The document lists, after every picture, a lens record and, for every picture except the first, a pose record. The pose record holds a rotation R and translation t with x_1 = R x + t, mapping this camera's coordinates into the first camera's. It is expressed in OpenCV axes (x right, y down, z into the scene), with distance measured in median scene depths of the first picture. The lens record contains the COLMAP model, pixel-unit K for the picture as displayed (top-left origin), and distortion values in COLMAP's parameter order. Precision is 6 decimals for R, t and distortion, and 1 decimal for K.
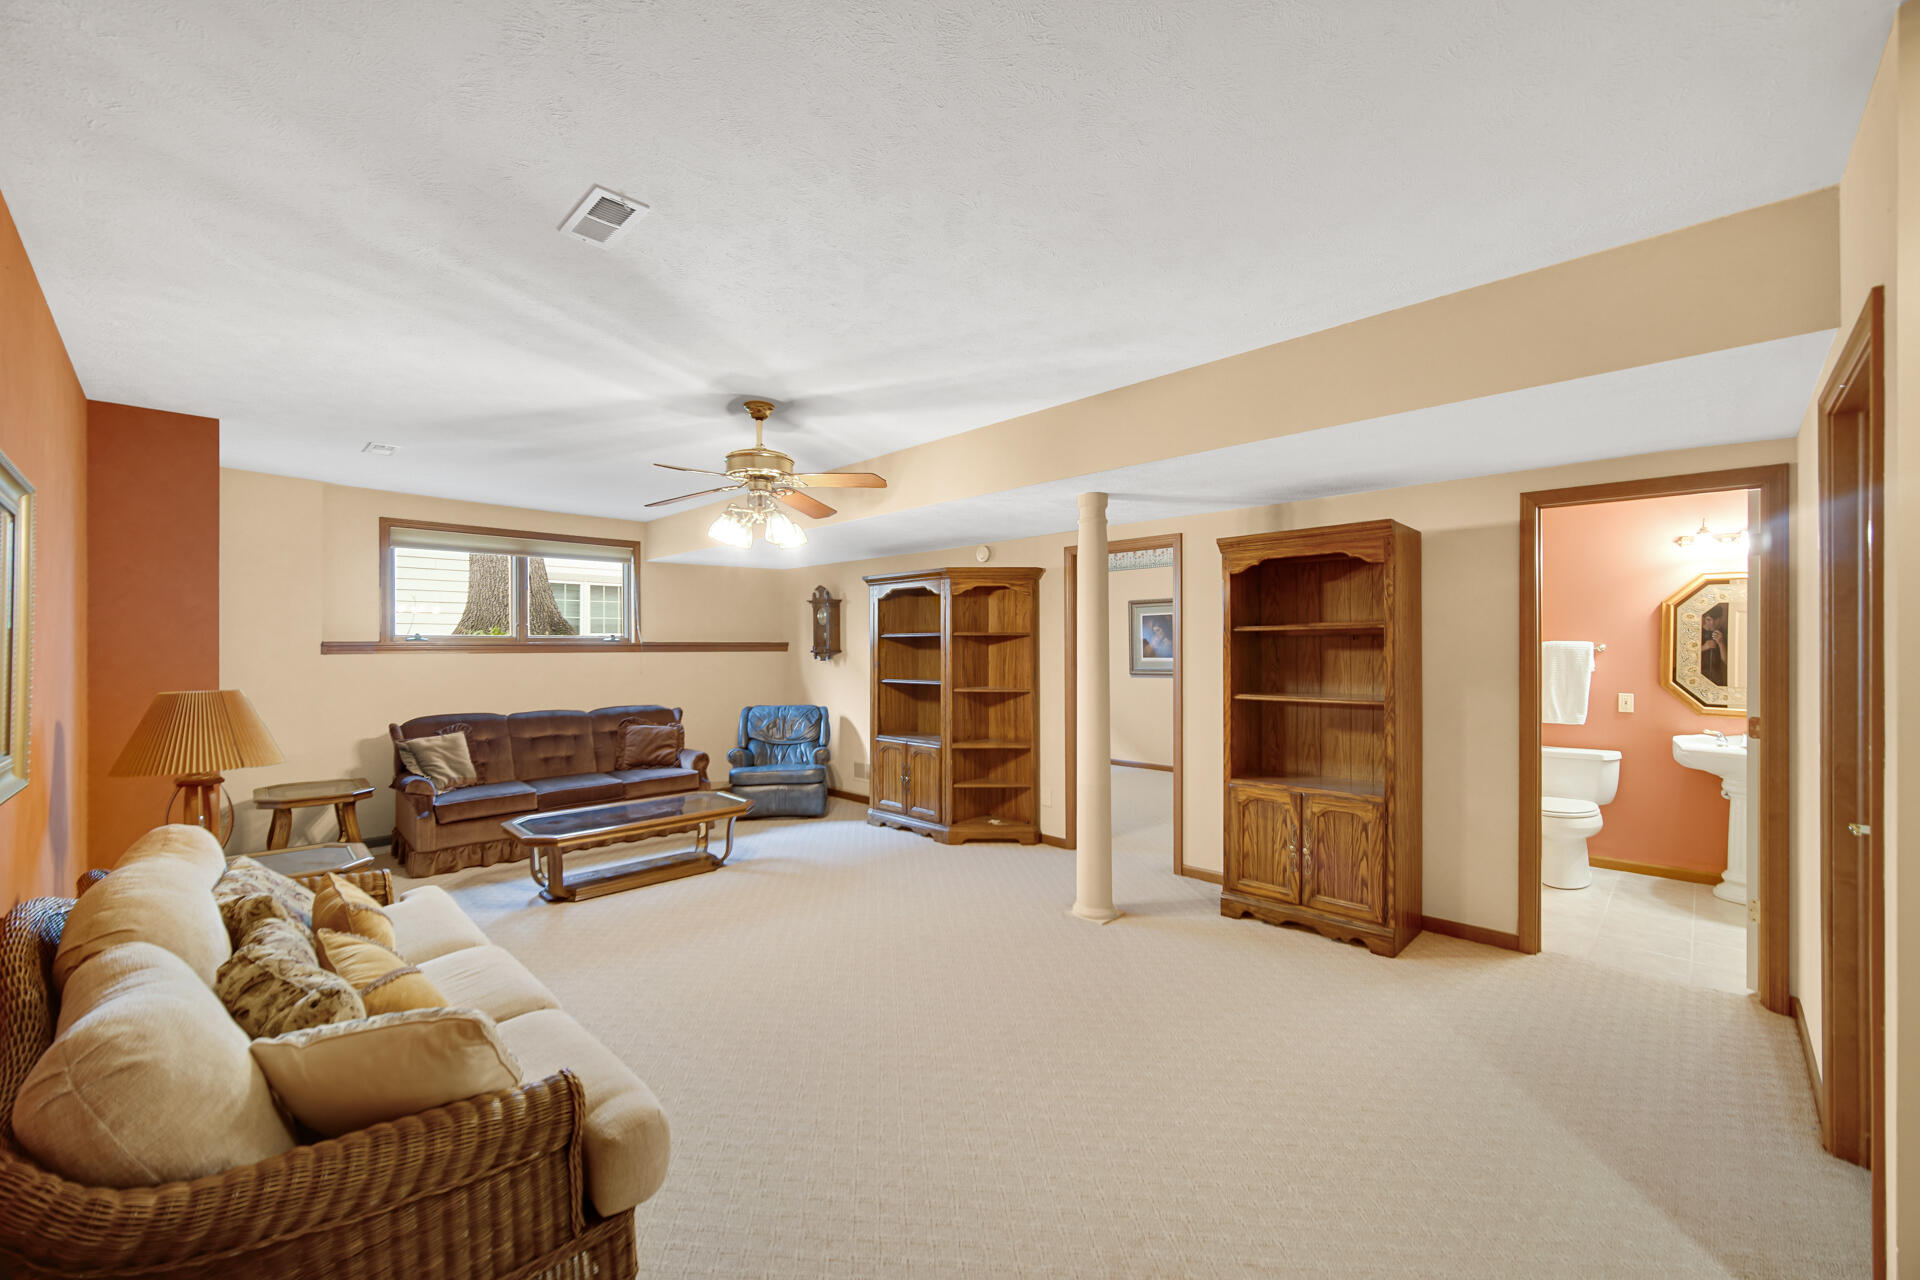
lens RADIAL K [[756.4, 0, 963.3], [0, 756.4, 644.6], [0, 0, 1]] dist [0.002987, -0.000909]
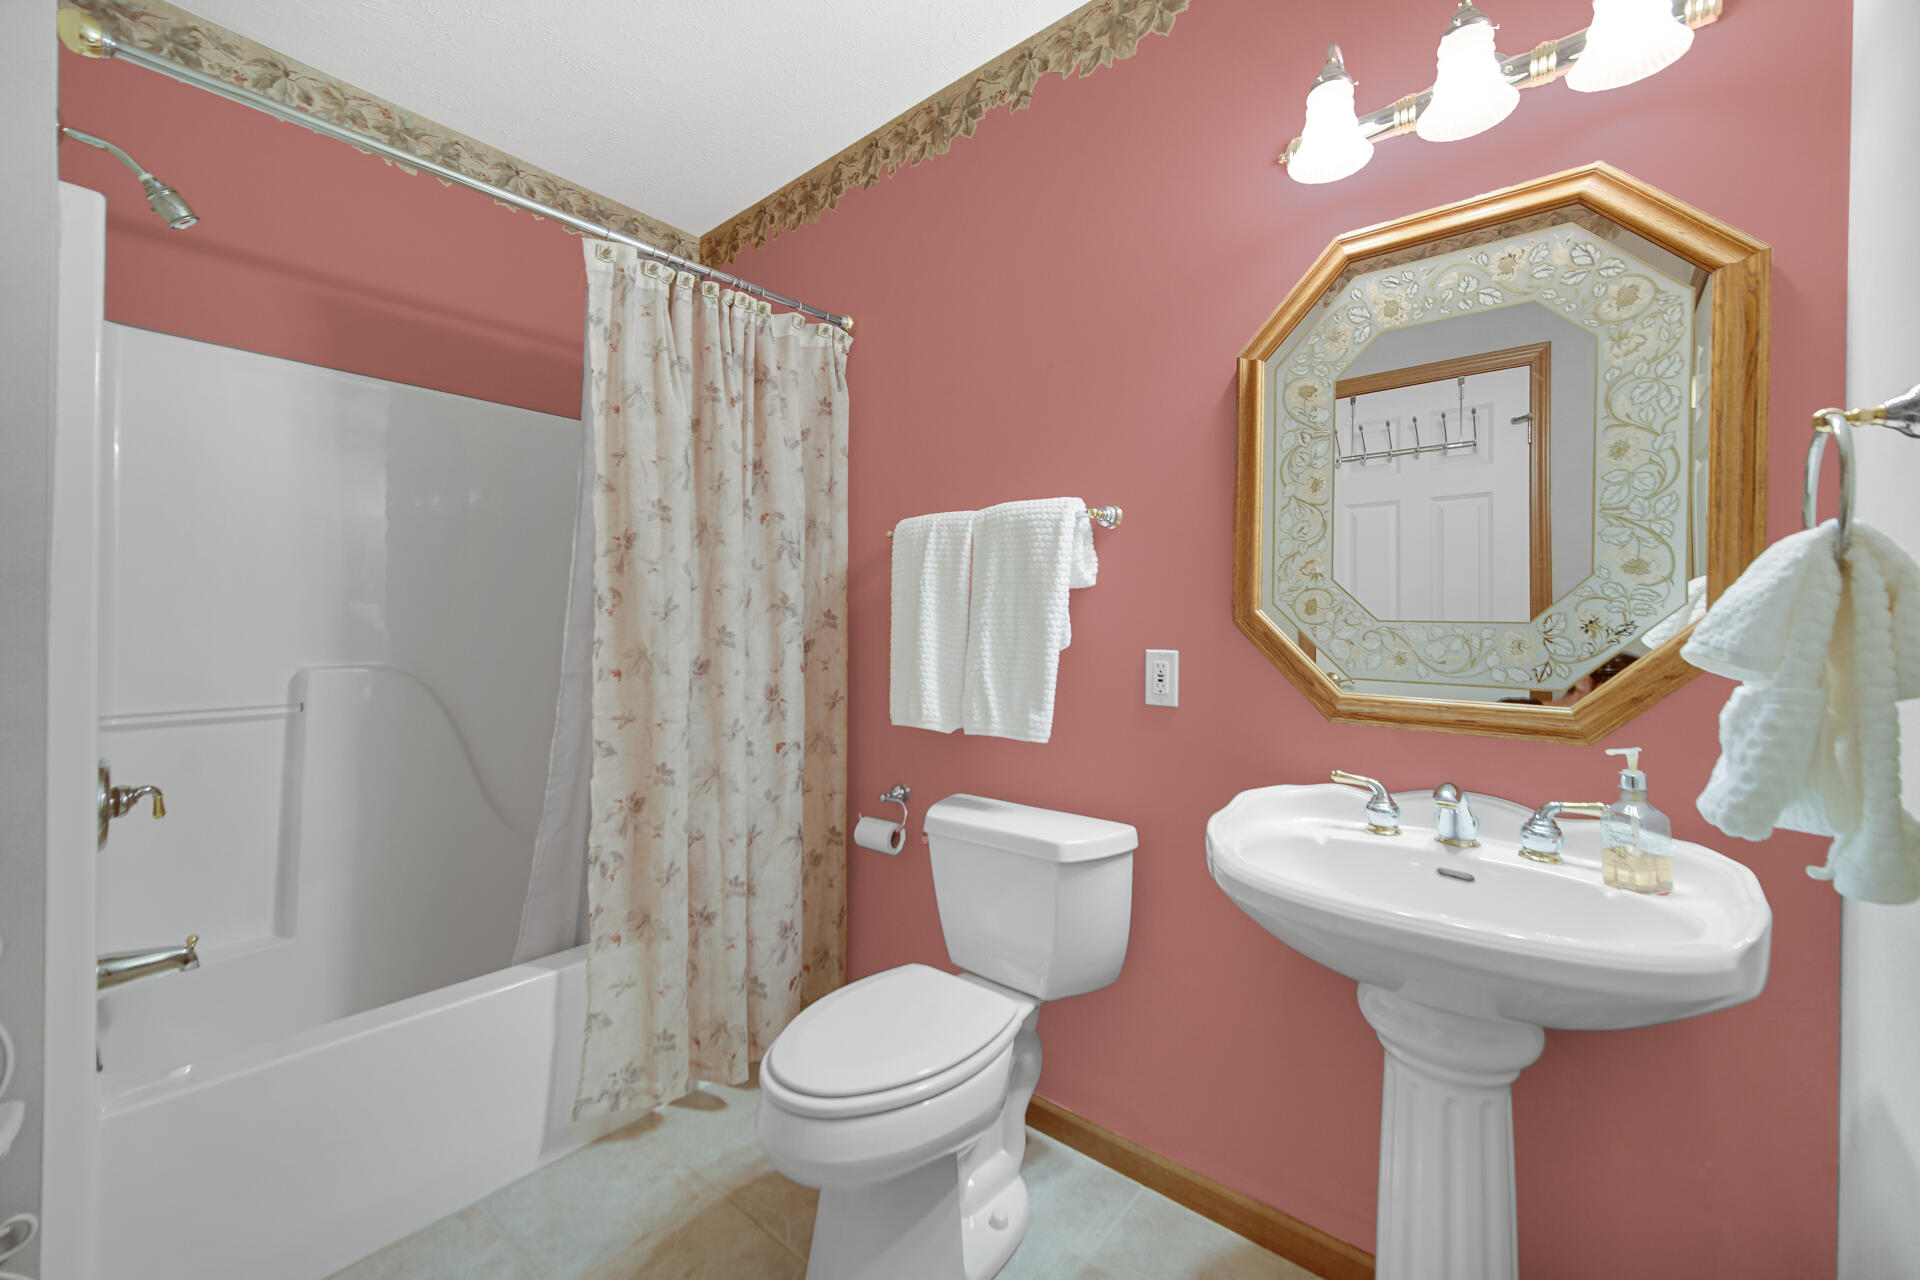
lens RADIAL K [[756.4, 0, 956.7], [0, 756.4, 634.4], [0, 0, 1]] dist [0.002987, -0.000909]
pose [[0.996701, 0.007661, 0.080797, 0.745175], [-0.007987, 0.999961, 0.003715, 0.056098], [-0.080765, -0.004348, 0.996724, 0.663825]]
